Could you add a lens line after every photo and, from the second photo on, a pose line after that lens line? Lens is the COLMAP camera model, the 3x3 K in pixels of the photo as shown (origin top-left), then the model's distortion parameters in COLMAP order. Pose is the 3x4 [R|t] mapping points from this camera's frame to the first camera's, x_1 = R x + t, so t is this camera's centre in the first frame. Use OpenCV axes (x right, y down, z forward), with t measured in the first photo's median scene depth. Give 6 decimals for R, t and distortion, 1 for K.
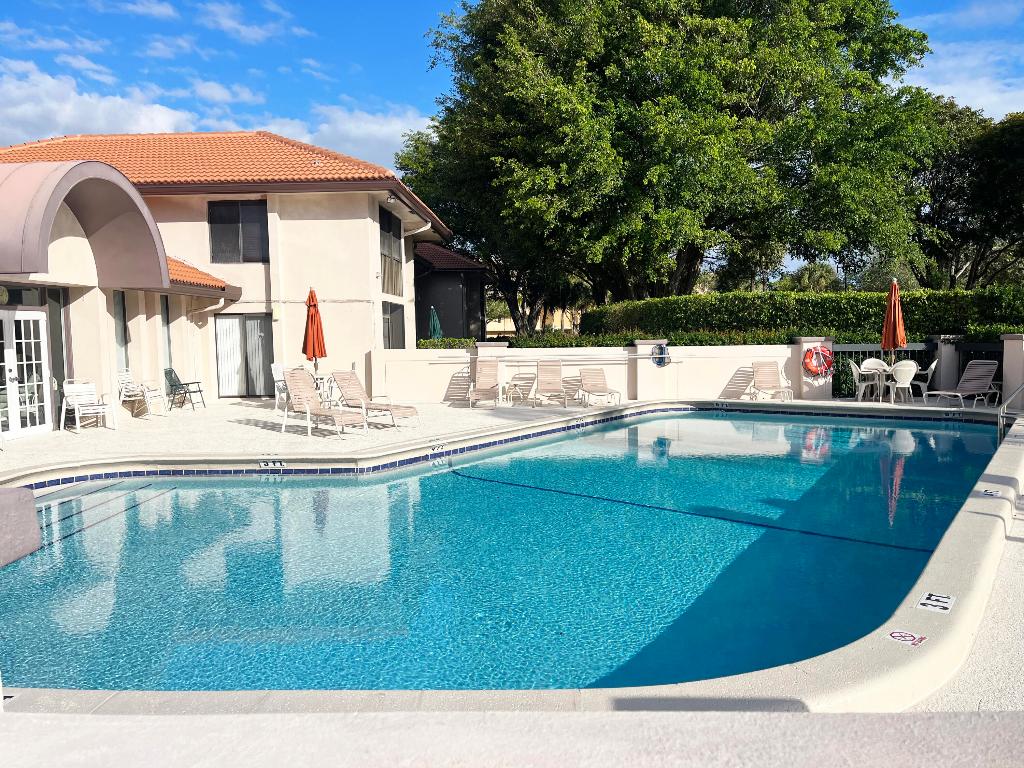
lens RADIAL K [[788.1, 0, 517.0], [0, 788.1, 386.2], [0, 0, 1]] dist [0.065963, -0.069347]
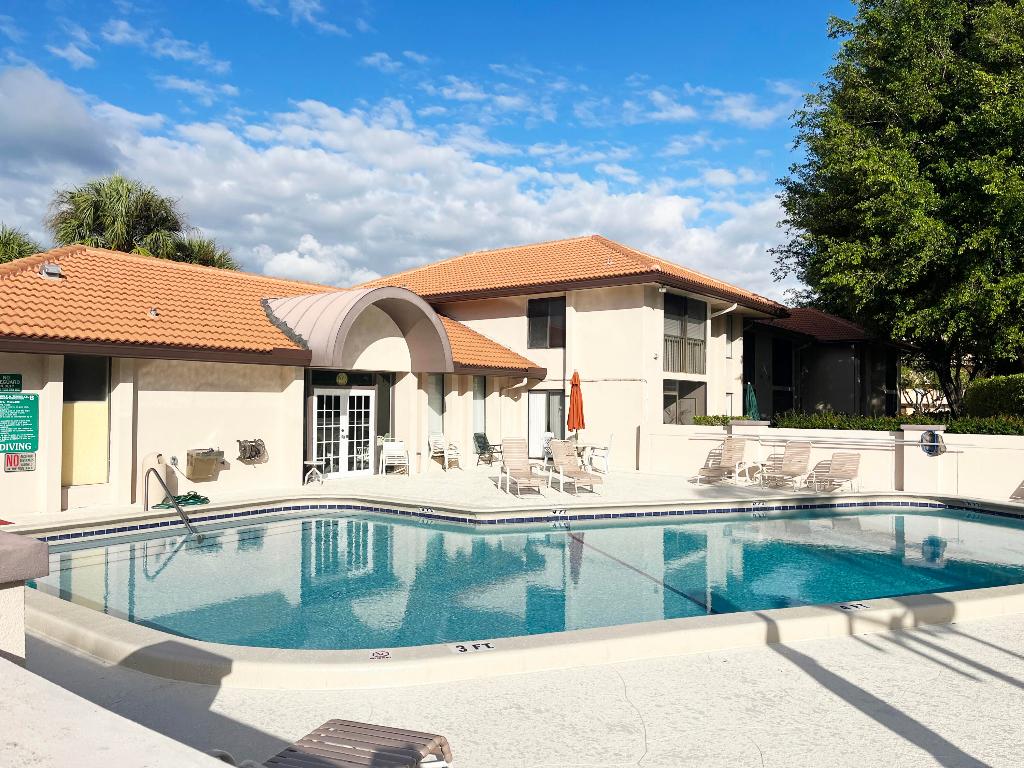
lens RADIAL K [[788.1, 0, 529.1], [0, 788.1, 375.1], [0, 0, 1]] dist [0.065963, -0.069347]
pose [[0.832178, 0.003247, -0.554499, 0.308940], [-0.058798, 0.994862, -0.082417, -0.014425], [0.551382, 0.101189, 0.828093, -0.007888]]
